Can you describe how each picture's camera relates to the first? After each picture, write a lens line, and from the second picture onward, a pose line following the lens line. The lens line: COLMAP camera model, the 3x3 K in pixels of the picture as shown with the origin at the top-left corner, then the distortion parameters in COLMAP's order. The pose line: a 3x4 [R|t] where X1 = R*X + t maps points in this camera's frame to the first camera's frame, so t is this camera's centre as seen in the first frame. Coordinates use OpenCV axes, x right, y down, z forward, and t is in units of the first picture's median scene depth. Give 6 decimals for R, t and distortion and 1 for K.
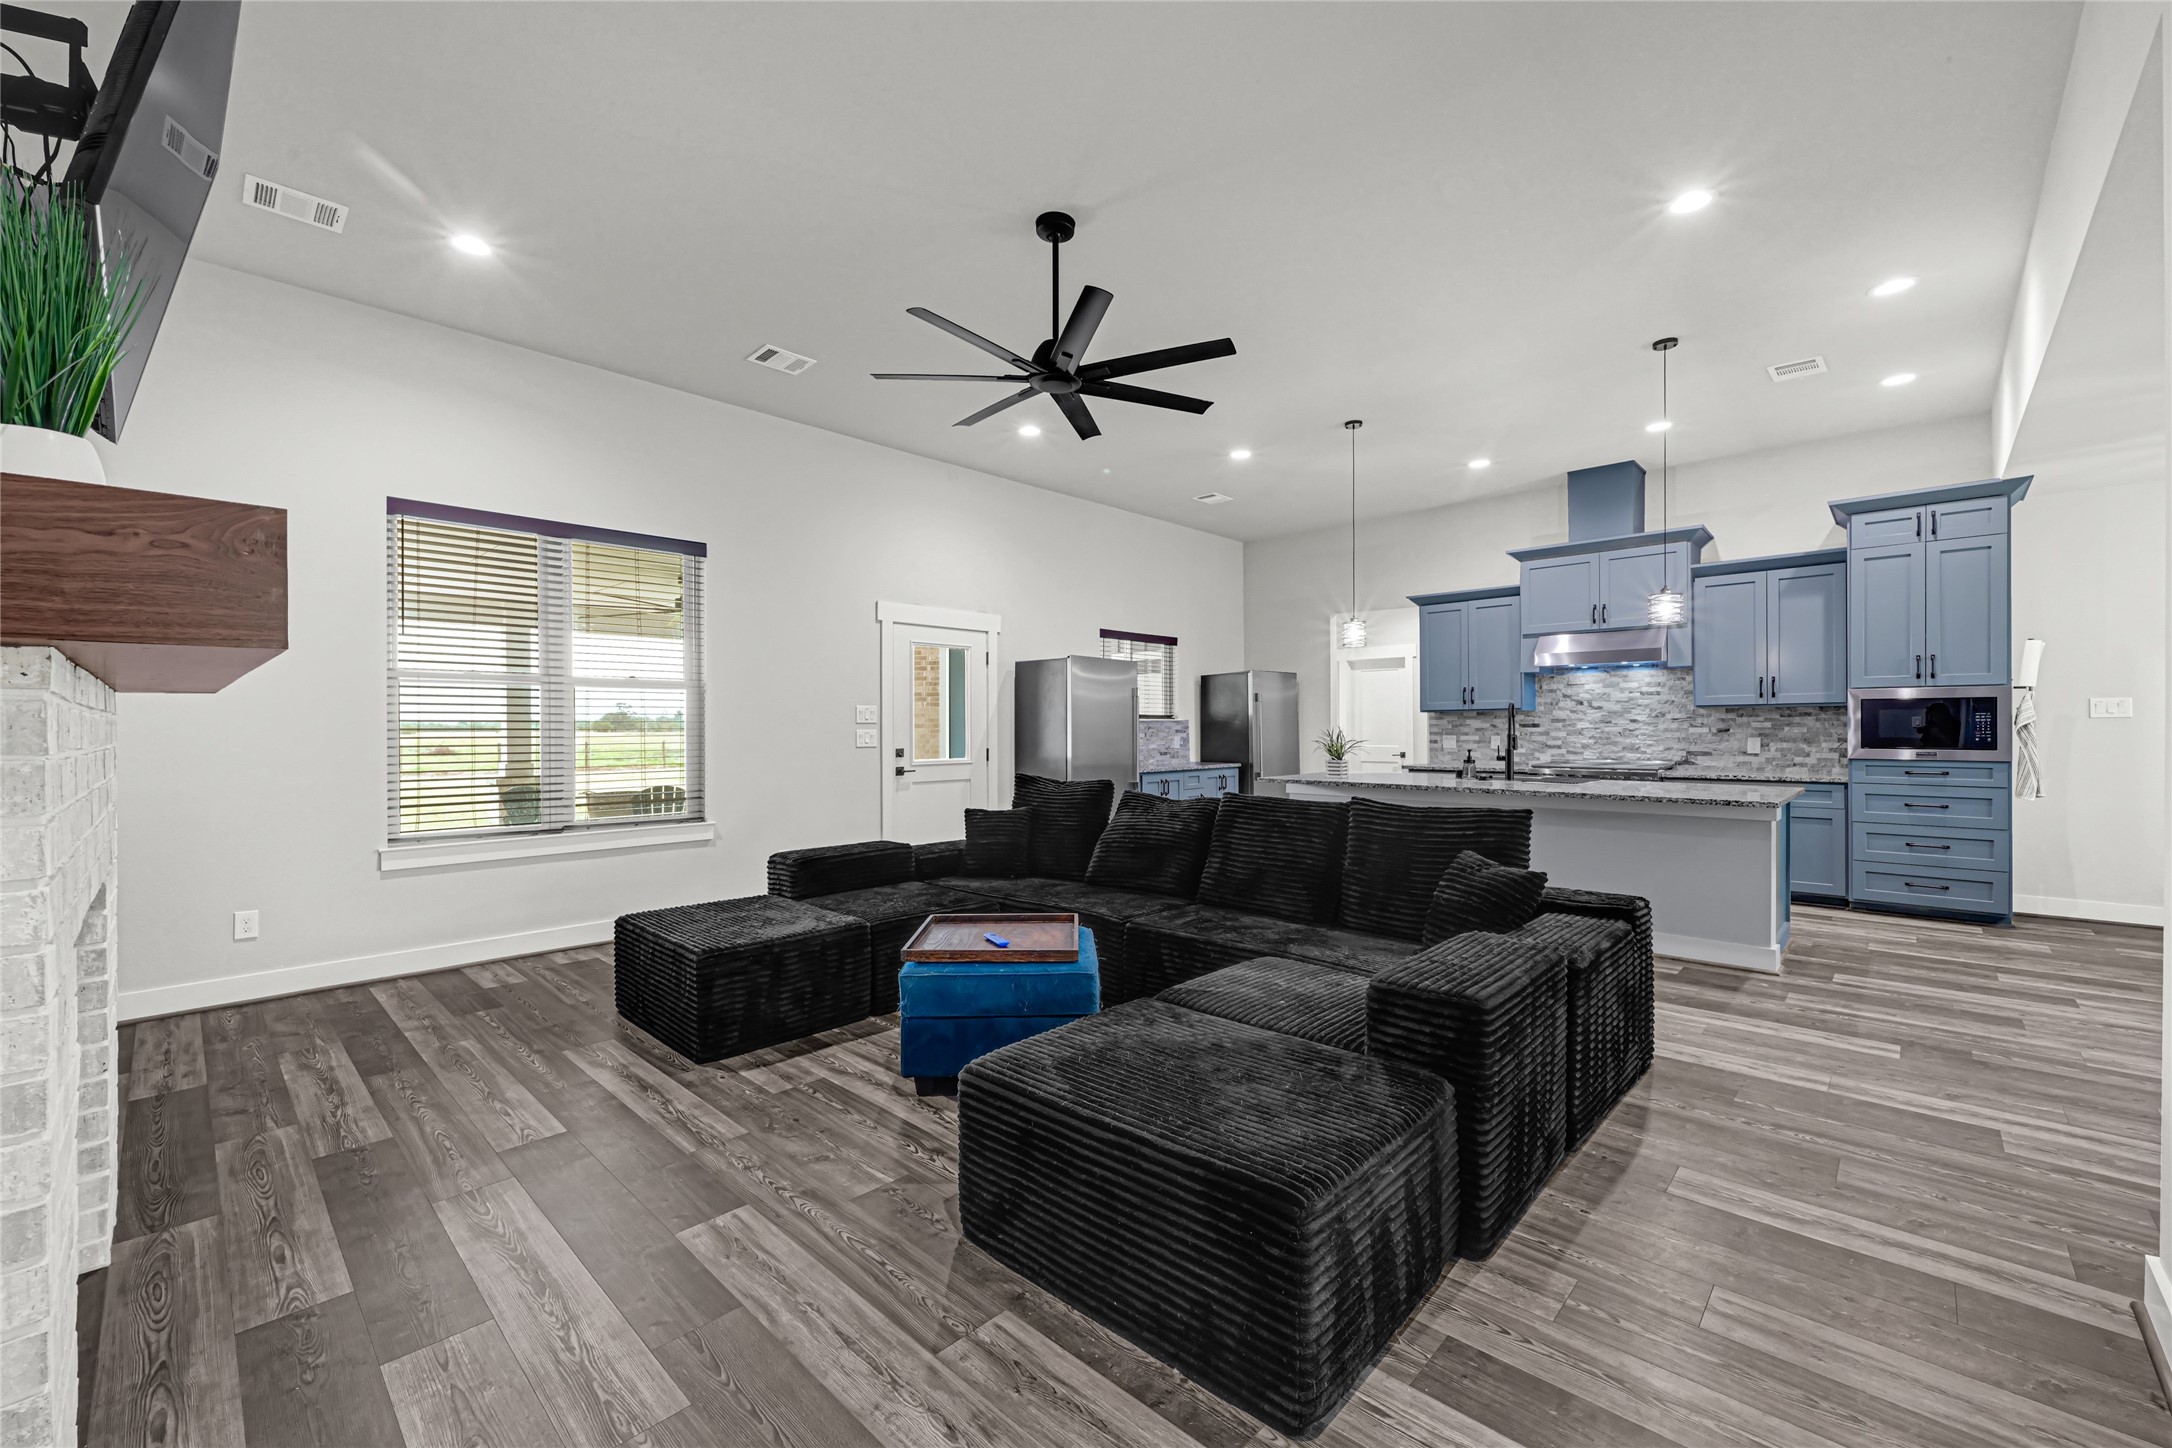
lens RADIAL K [[870.6, 0, 1081.1], [0, 870.6, 726.7], [0, 0, 1]] dist [-0.000858, 0.000132]
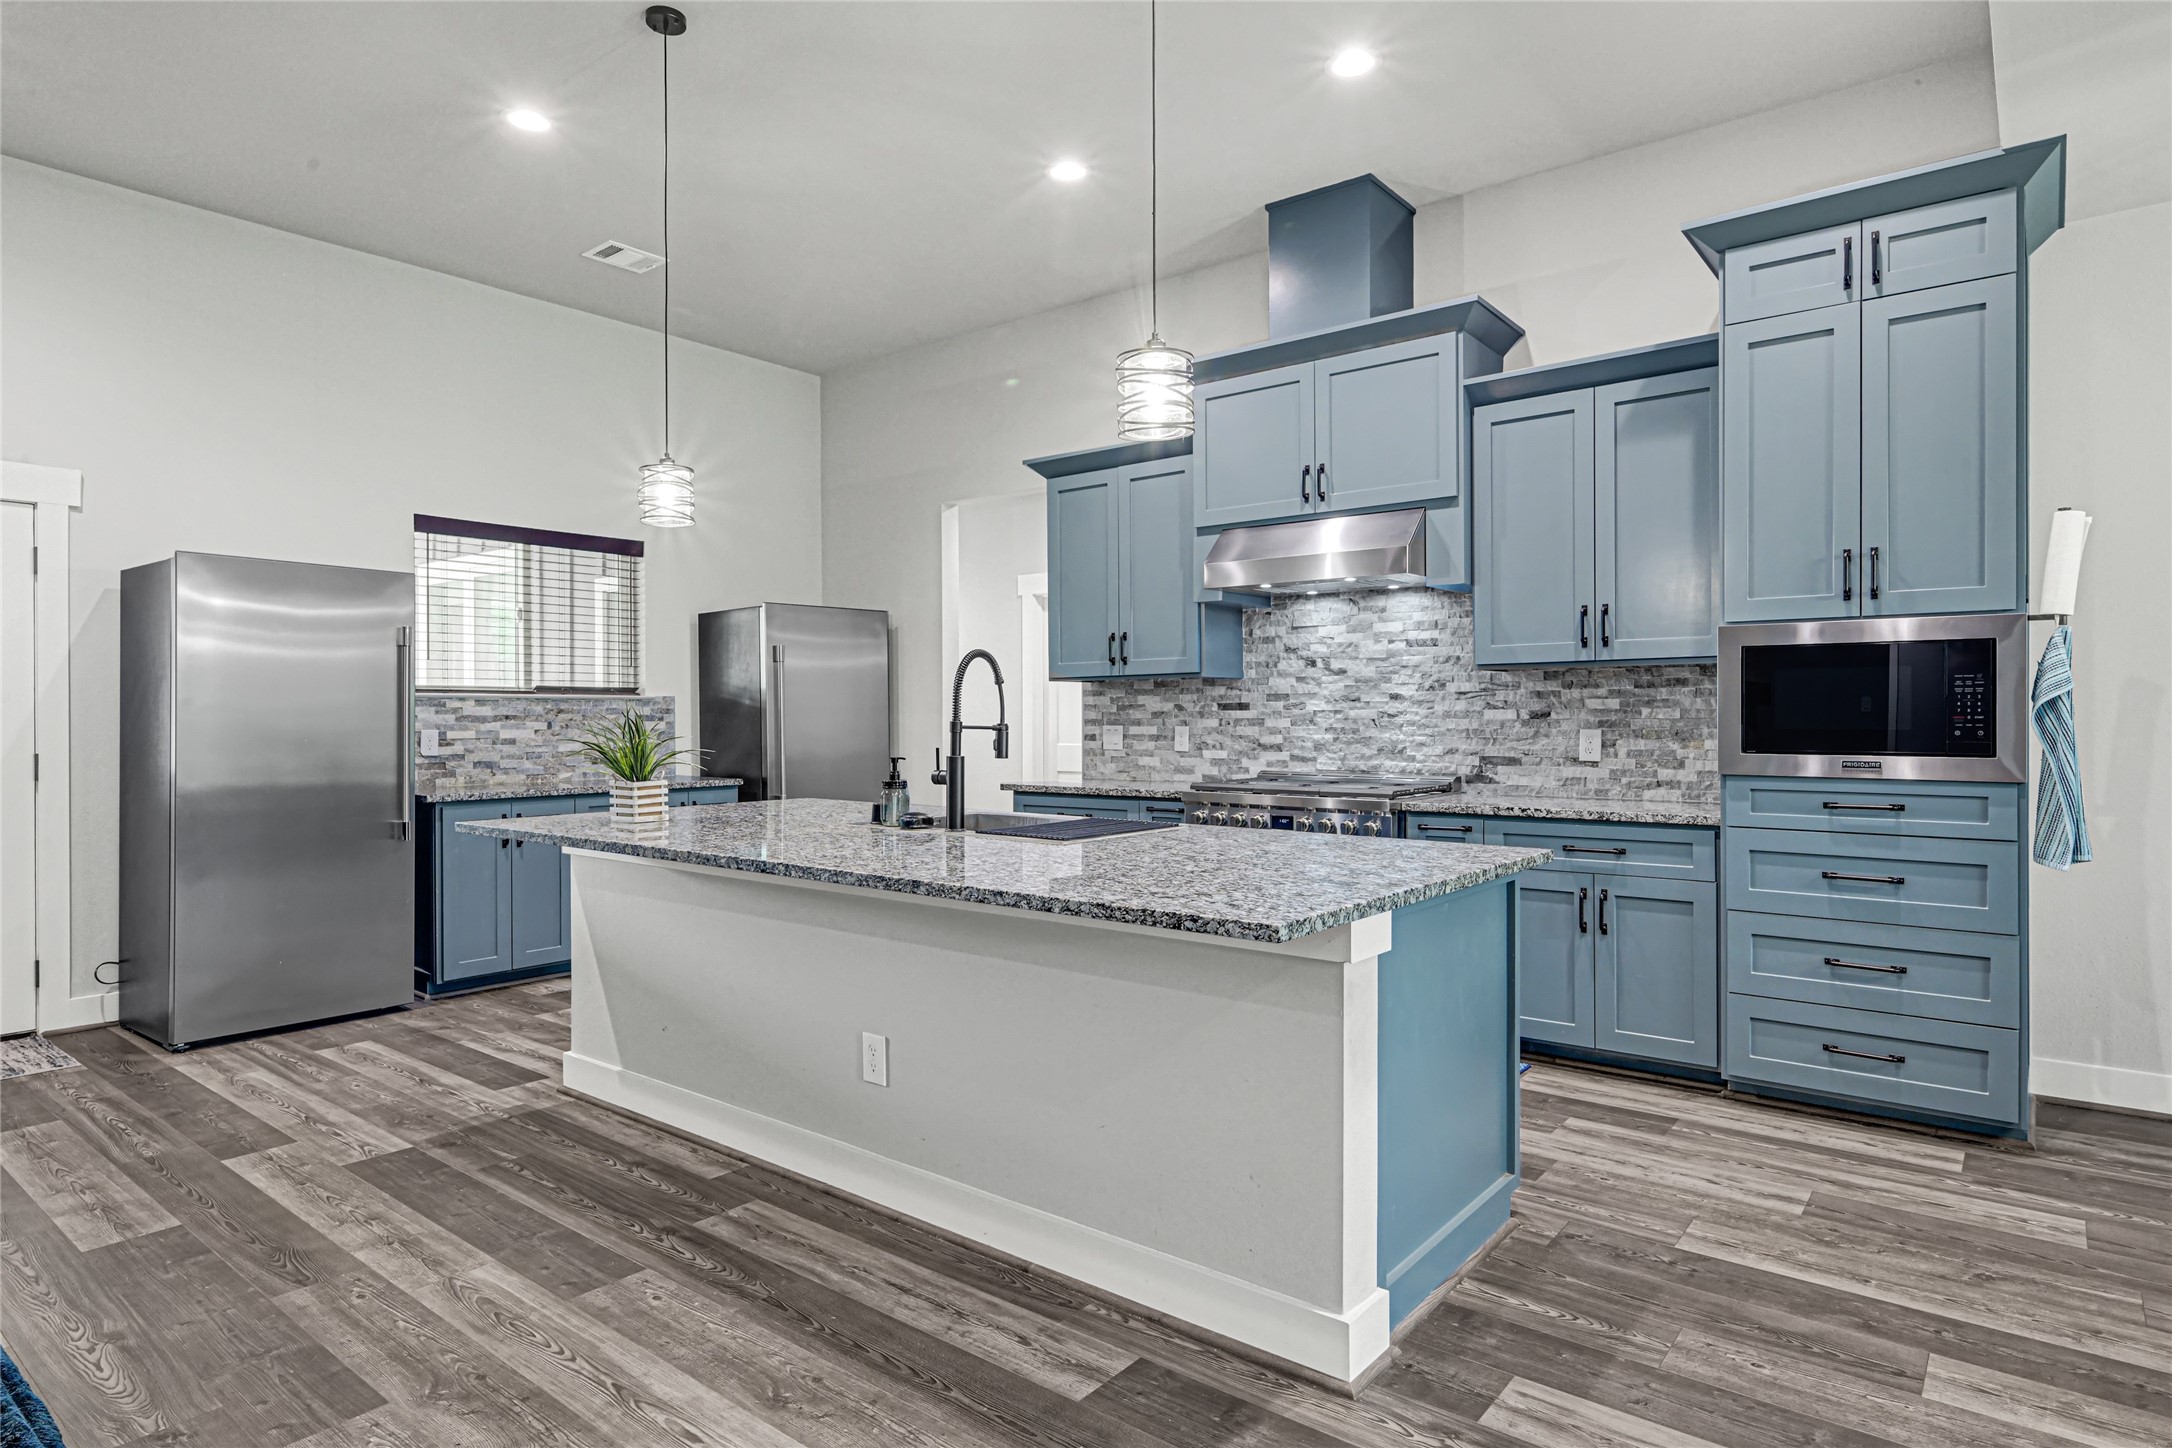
lens RADIAL K [[1216.1, 0, 1084.6], [0, 1216.1, 719.3], [0, 0, 1]] dist [0.006273, -0.000752]
pose [[0.996448, -0.003337, 0.084145, 0.427769], [0.002840, 0.999978, 0.006032, 0.001840], [-0.084164, -0.005771, 0.996435, 0.331337]]
